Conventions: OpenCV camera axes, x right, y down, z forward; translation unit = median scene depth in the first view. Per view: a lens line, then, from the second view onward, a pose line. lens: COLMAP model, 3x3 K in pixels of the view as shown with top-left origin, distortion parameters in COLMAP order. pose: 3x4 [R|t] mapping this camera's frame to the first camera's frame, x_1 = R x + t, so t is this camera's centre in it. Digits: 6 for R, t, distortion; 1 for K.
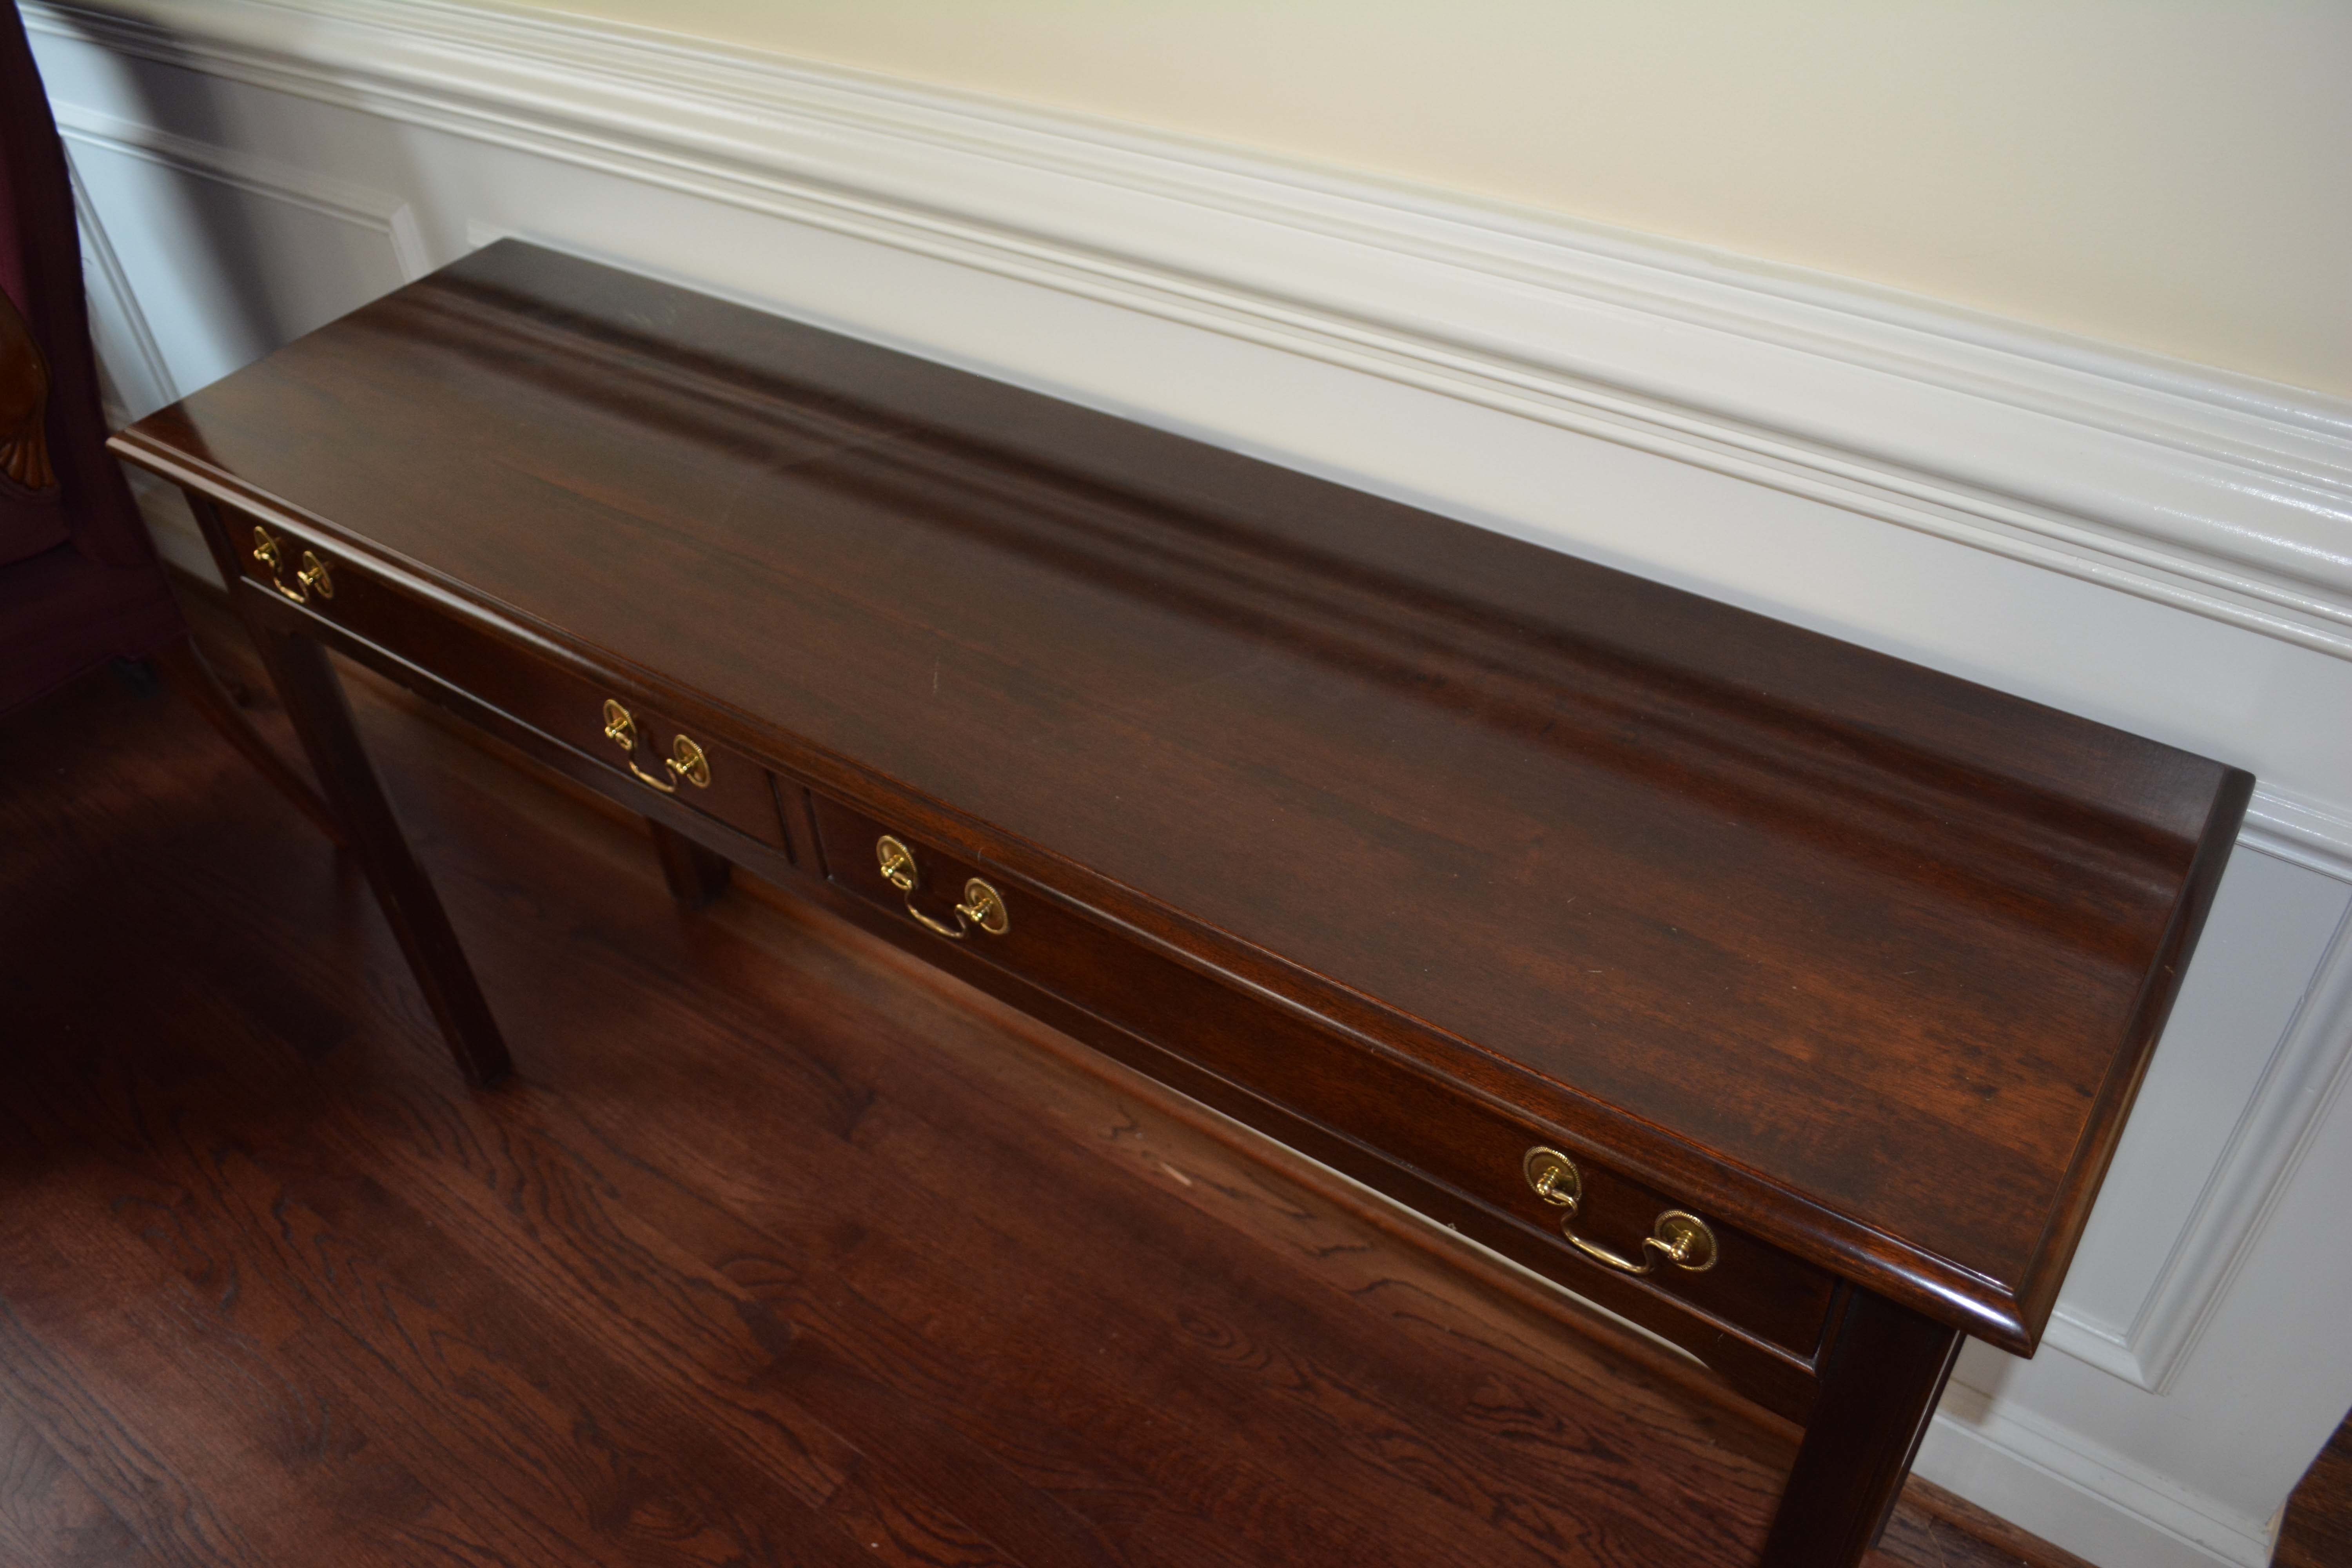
lens RADIAL K [[1833.9, 0, 1161.2], [0, 1833.9, 796.6], [0, 0, 1]] dist [-0.080306, 0.005368]
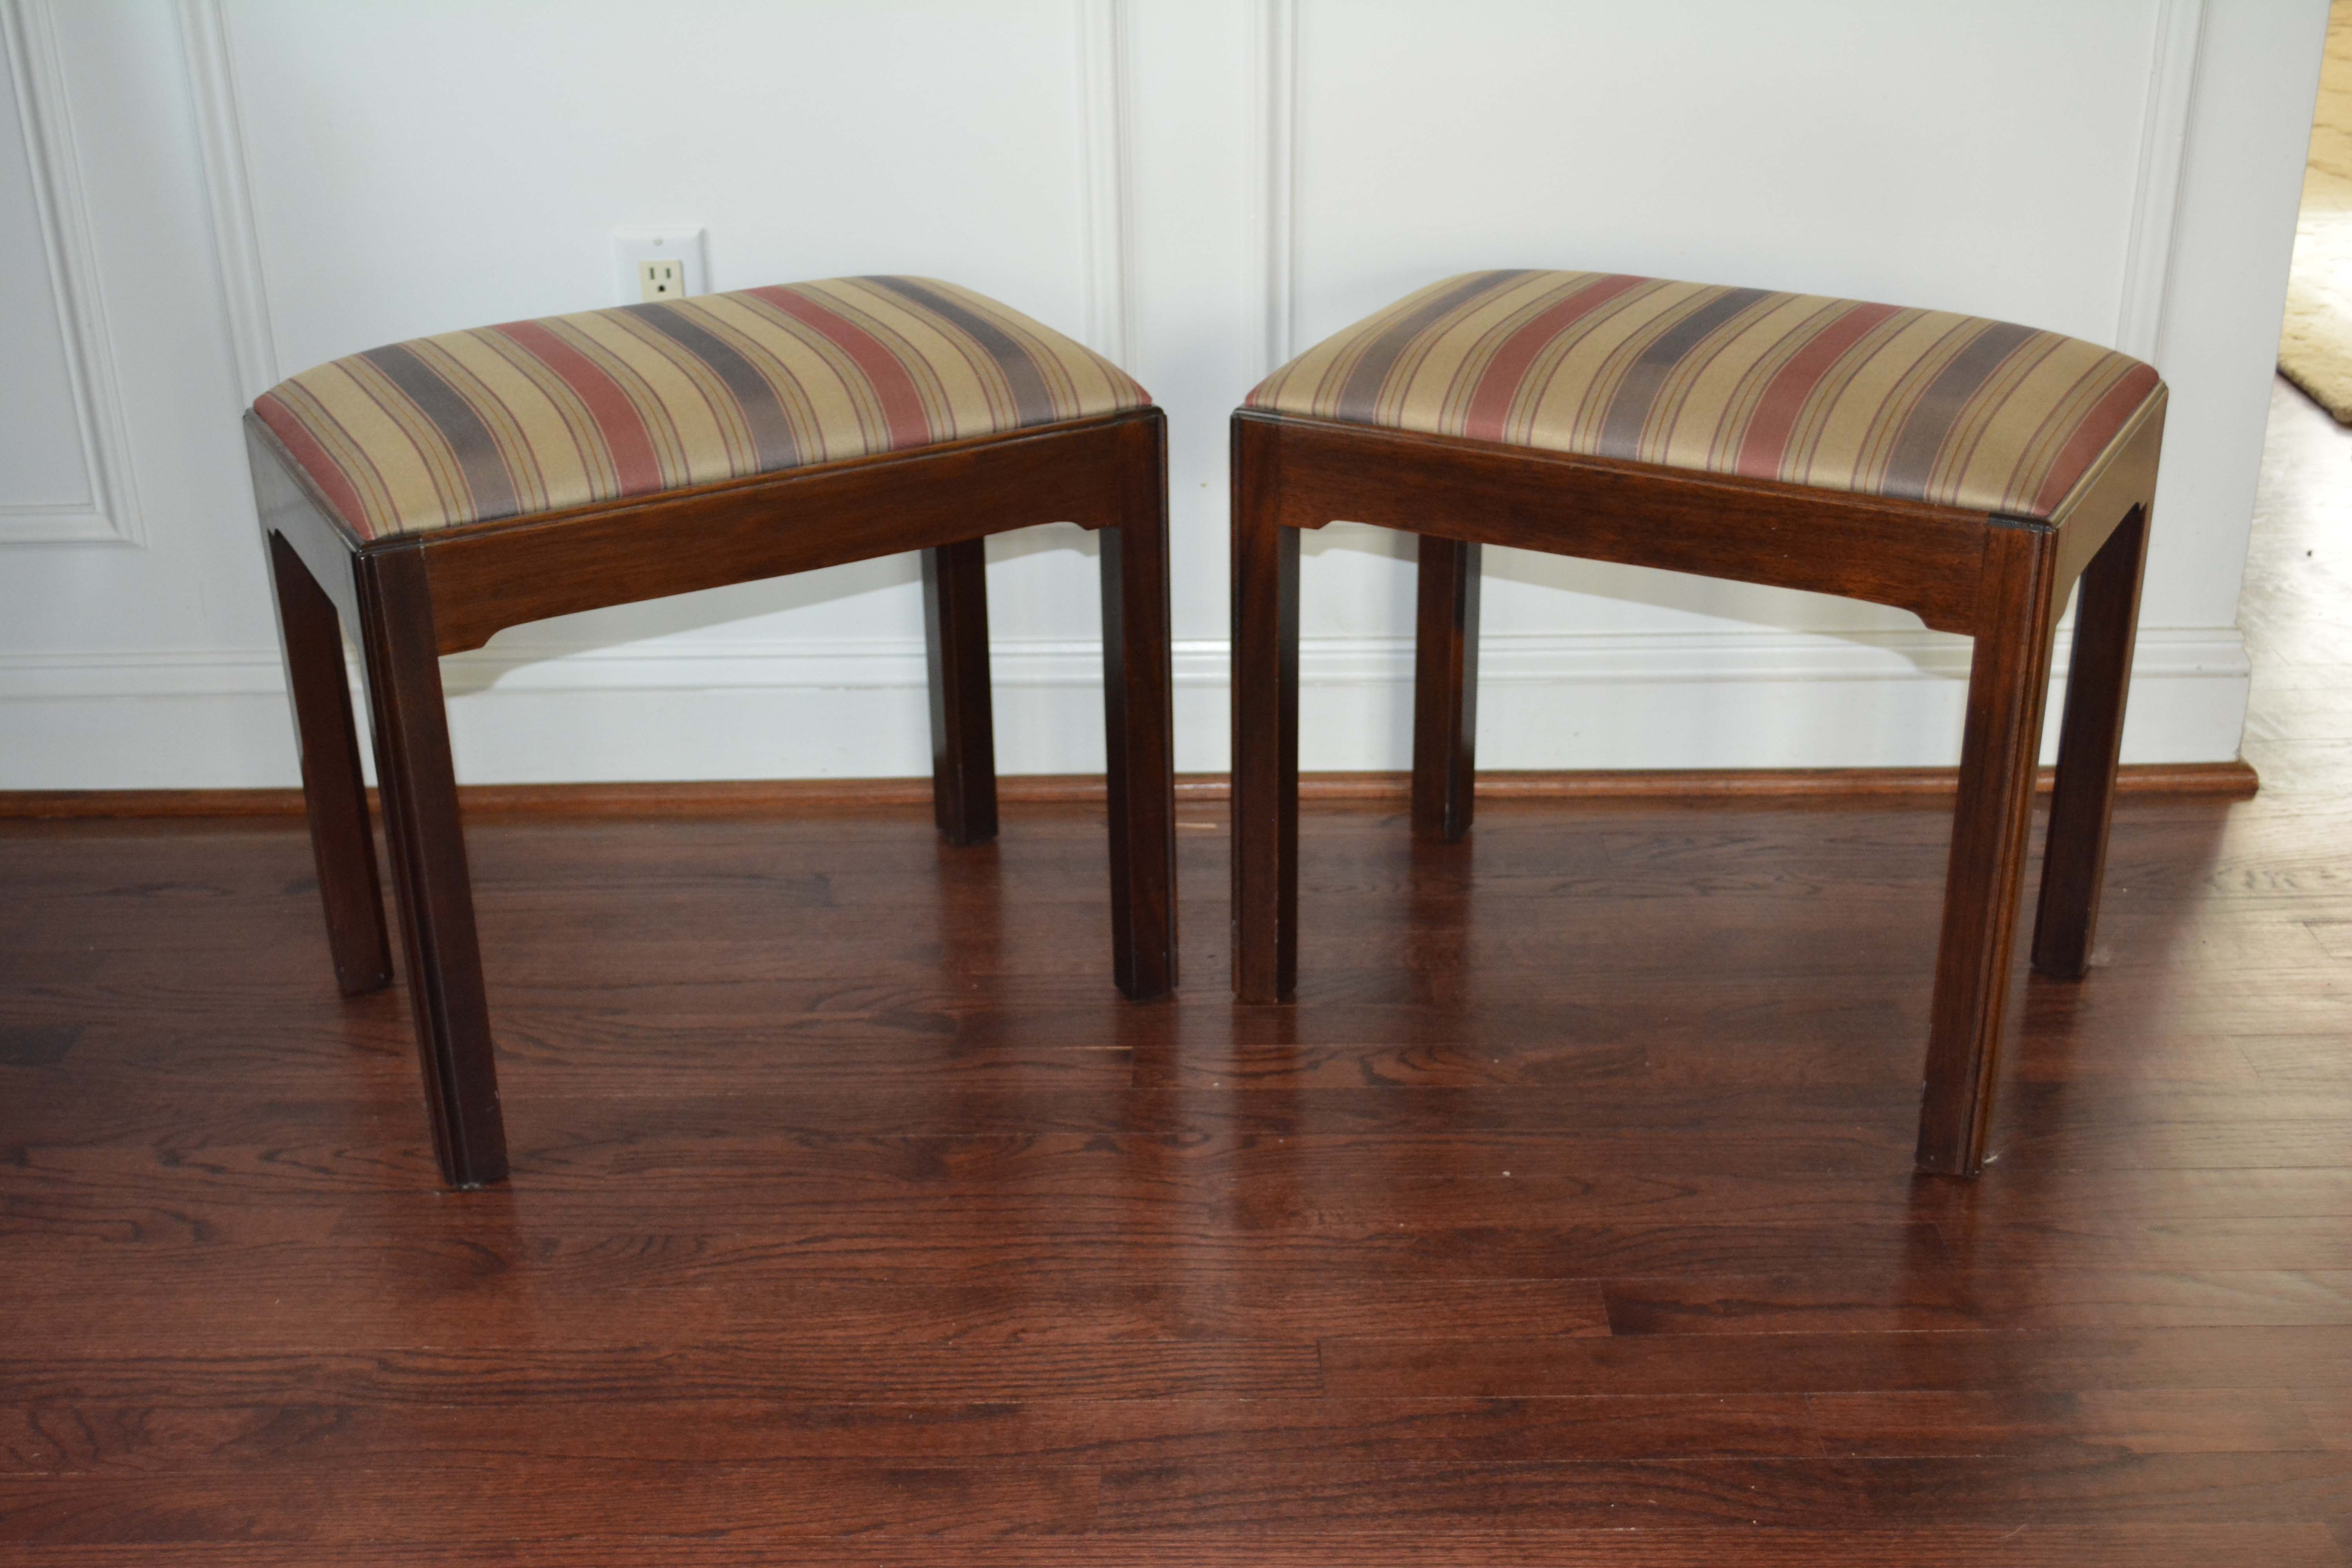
lens RADIAL K [[2690.2, 0, 1165.6], [0, 2690.2, 788.0], [0, 0, 1]] dist [-0.046695, 0.000000]
pose [[0.814017, -0.192664, 0.547957, -0.829823], [0.354187, 0.912344, -0.205378, 0.517604], [-0.460357, 0.361260, 0.810902, -0.102691]]
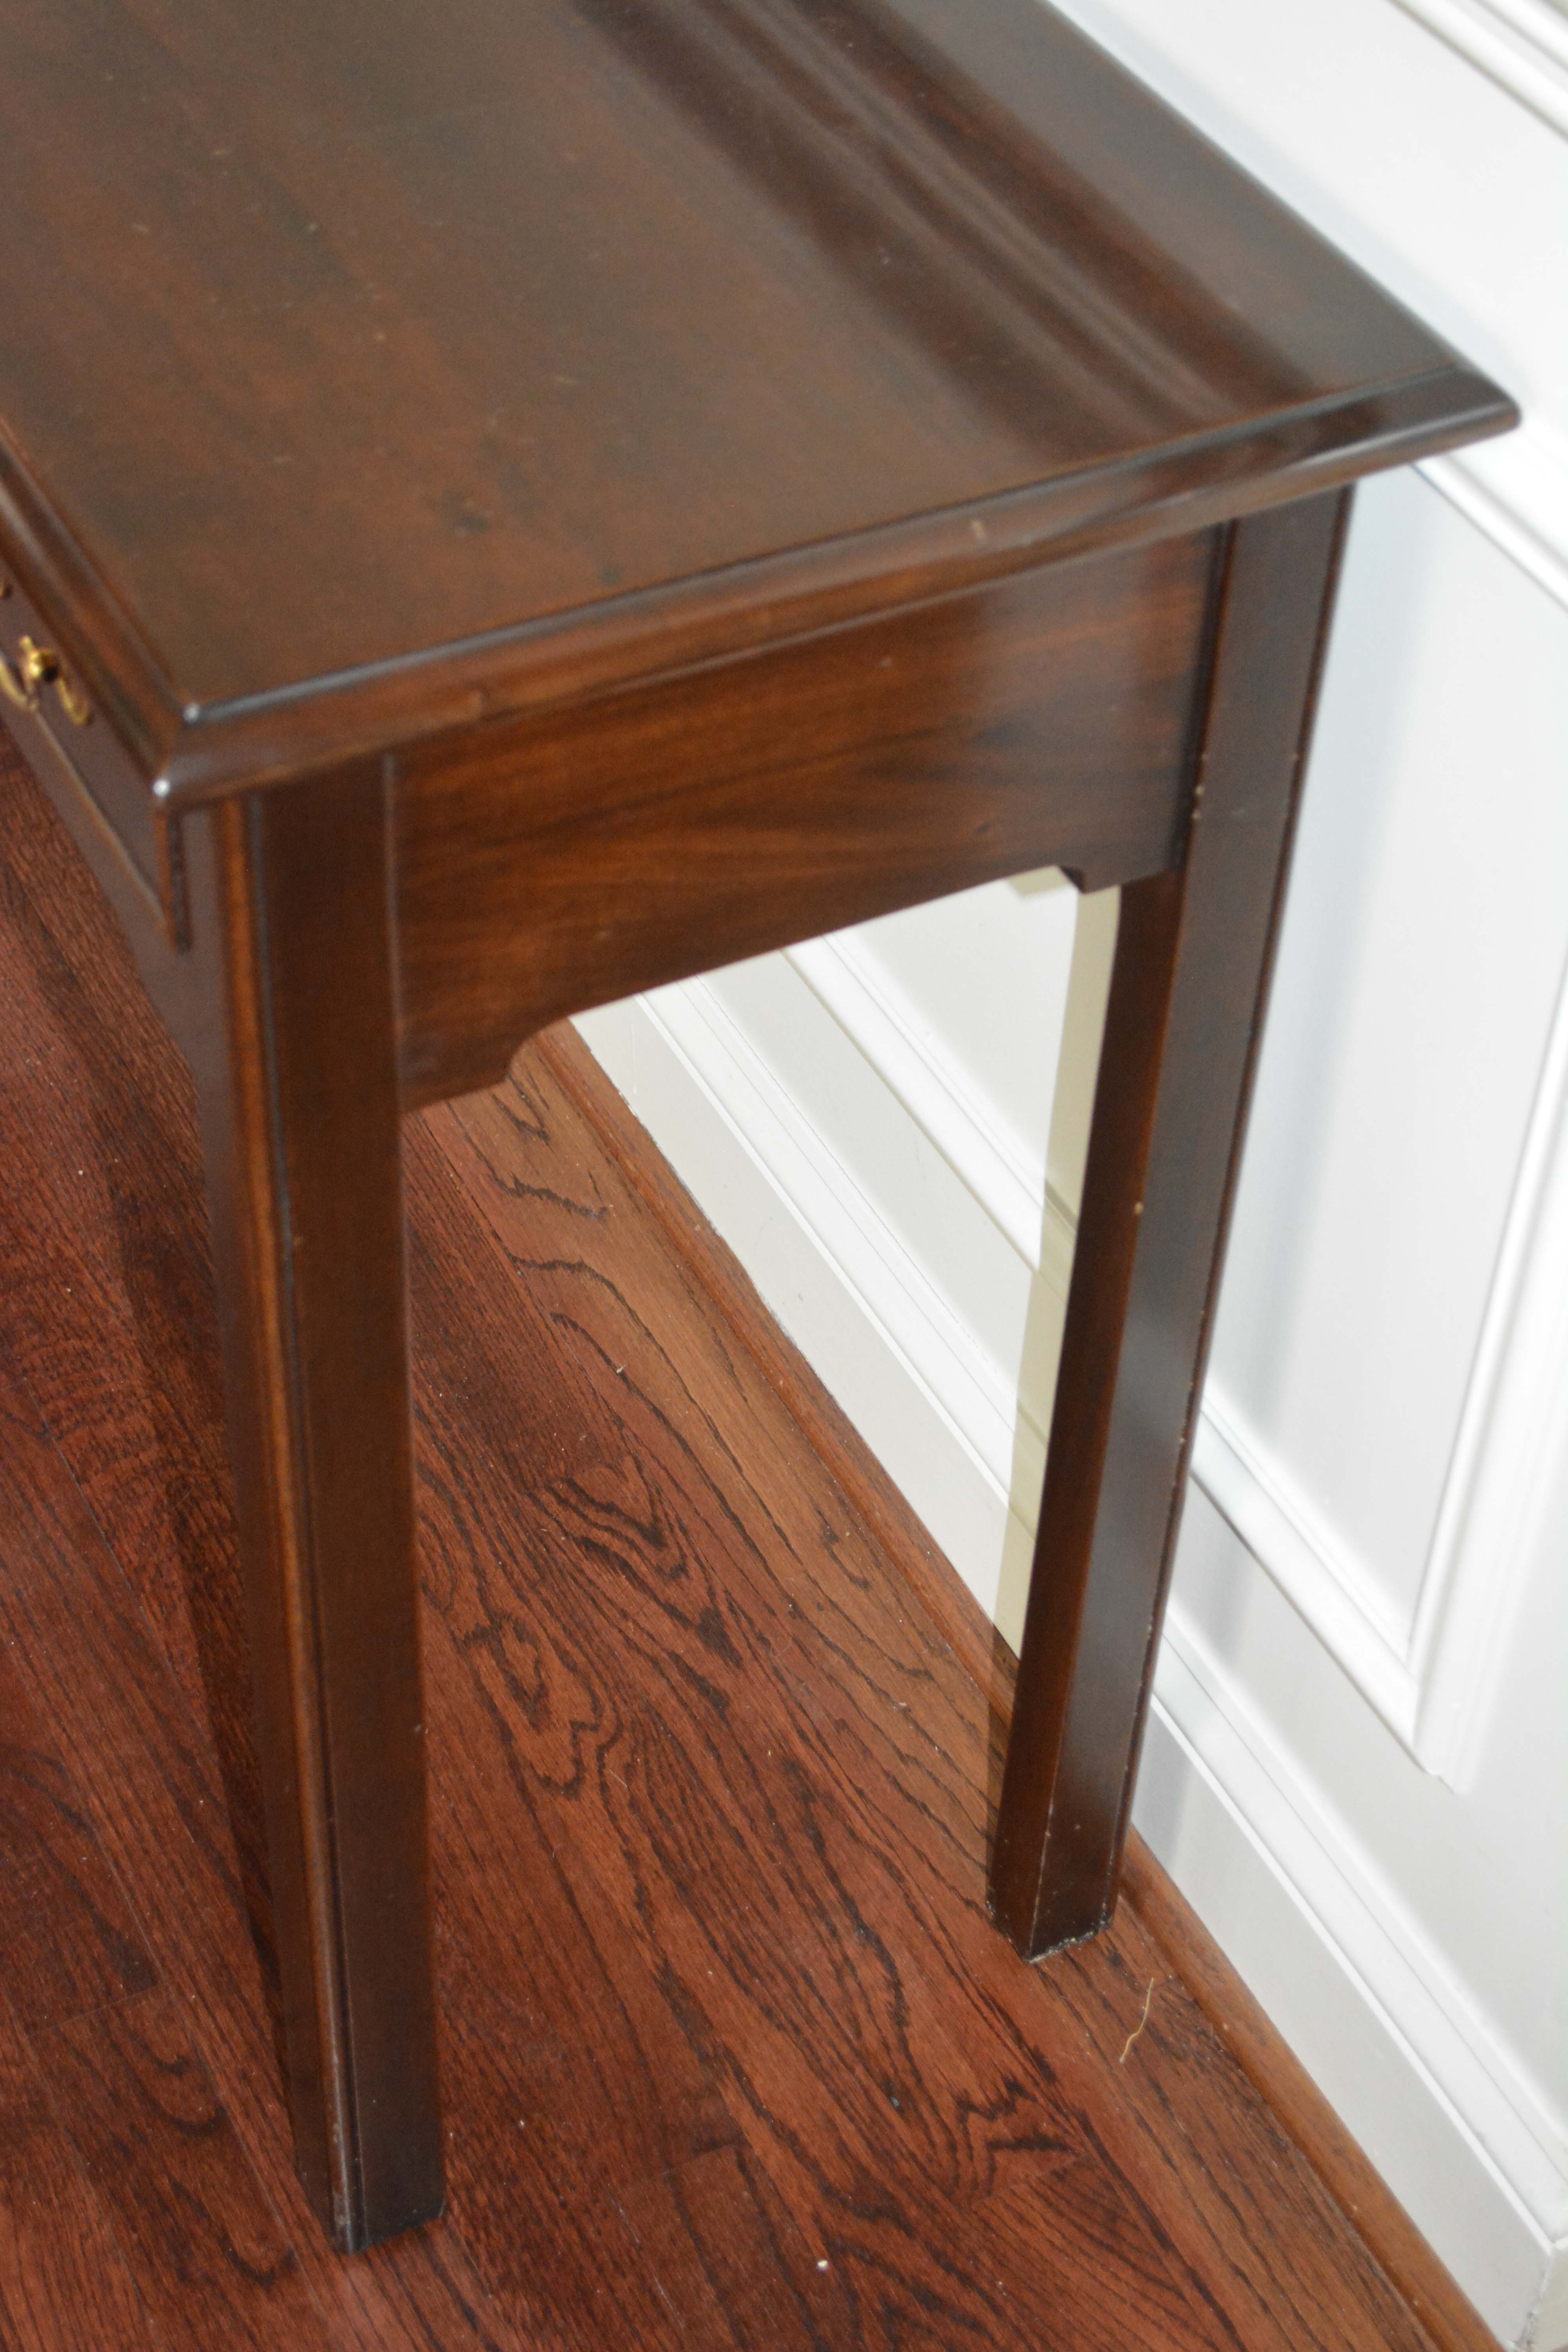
lens RADIAL K [[3825.8, 0, 785.1], [0, 3825.8, 1175.4], [0, 0, 1]] dist [0.004366, 0.000000]
pose [[0.890952, 0.375713, -0.255039, 0.489716], [-0.359146, 0.926710, 0.110553, 0.095264], [0.277884, -0.006901, 0.960590, -0.100325]]
